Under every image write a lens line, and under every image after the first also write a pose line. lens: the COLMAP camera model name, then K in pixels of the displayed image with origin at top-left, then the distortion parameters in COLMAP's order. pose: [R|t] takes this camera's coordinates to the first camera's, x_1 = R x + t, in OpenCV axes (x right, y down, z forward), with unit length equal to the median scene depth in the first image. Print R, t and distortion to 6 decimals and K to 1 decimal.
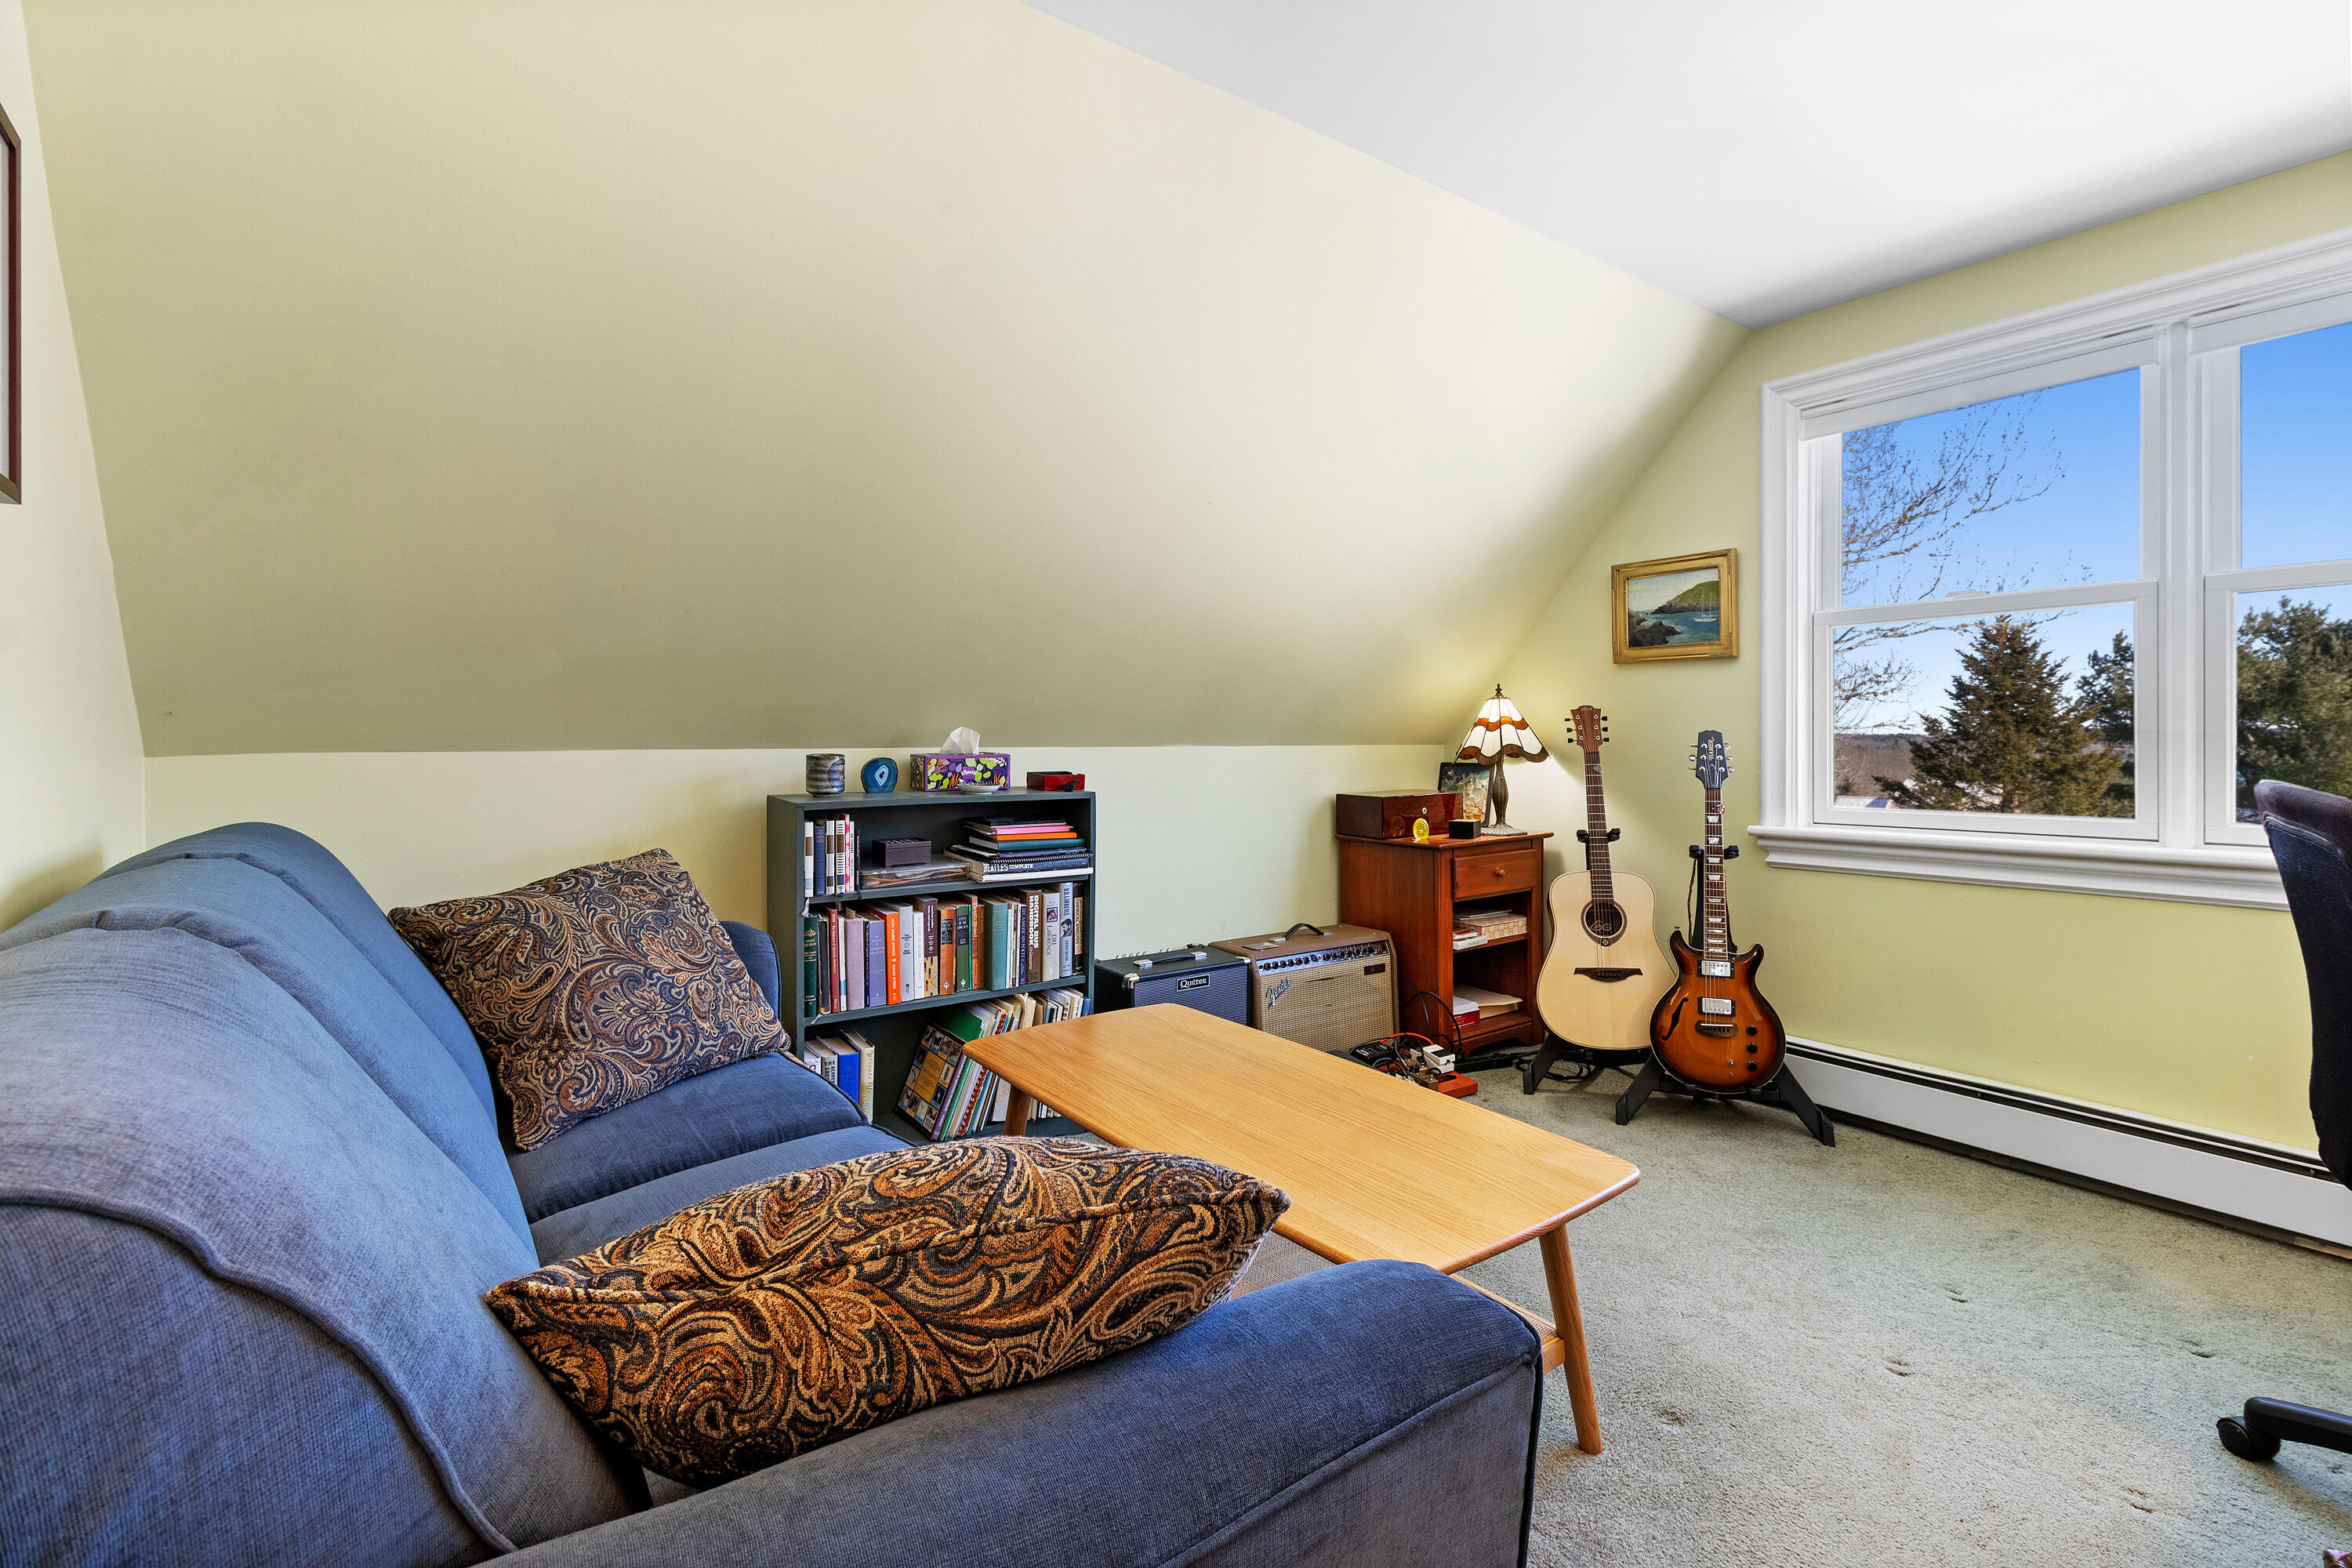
lens RADIAL K [[1099.6, 0, 1192.3], [0, 1099.6, 750.1], [0, 0, 1]] dist [-0.000308, 0.000404]
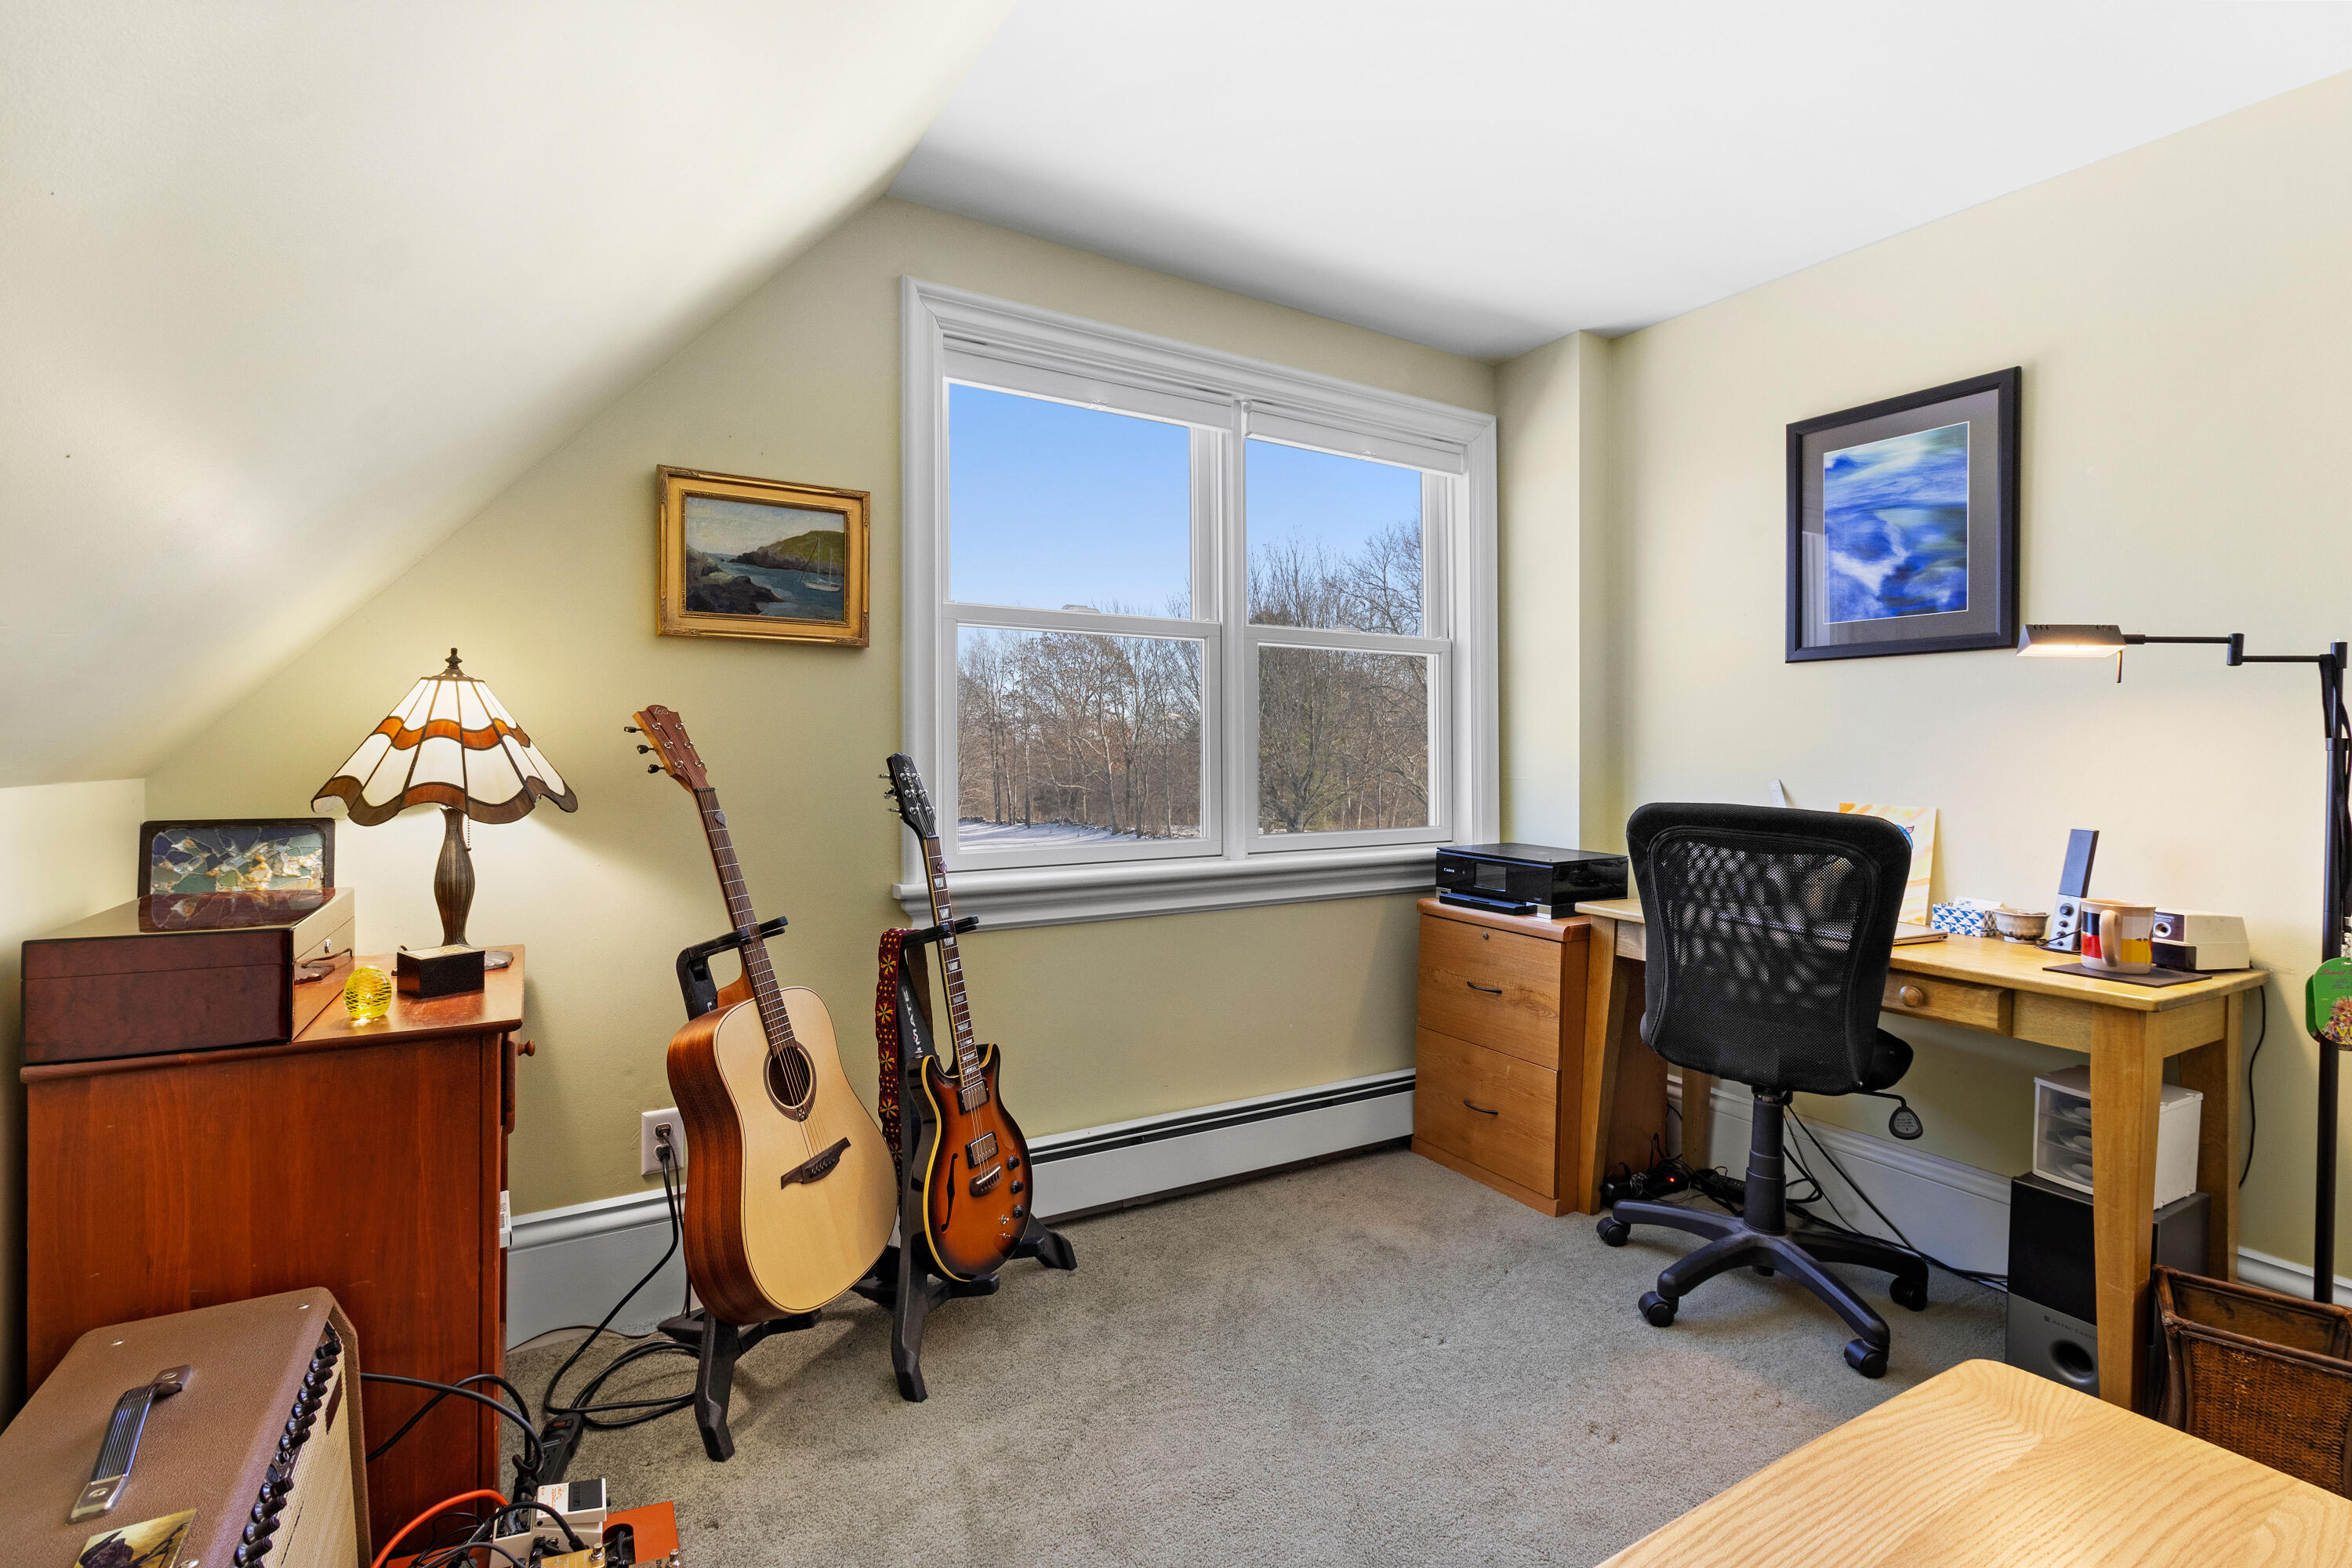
lens RADIAL K [[1099.6, 0, 1192.3], [0, 1099.6, 750.1], [0, 0, 1]] dist [-0.000308, 0.000404]
pose [[0.065581, -0.001352, 0.997846, -0.190018], [-0.000300, 0.999999, 0.001375, -0.019806], [-0.997847, -0.000389, 0.065581, 0.730497]]
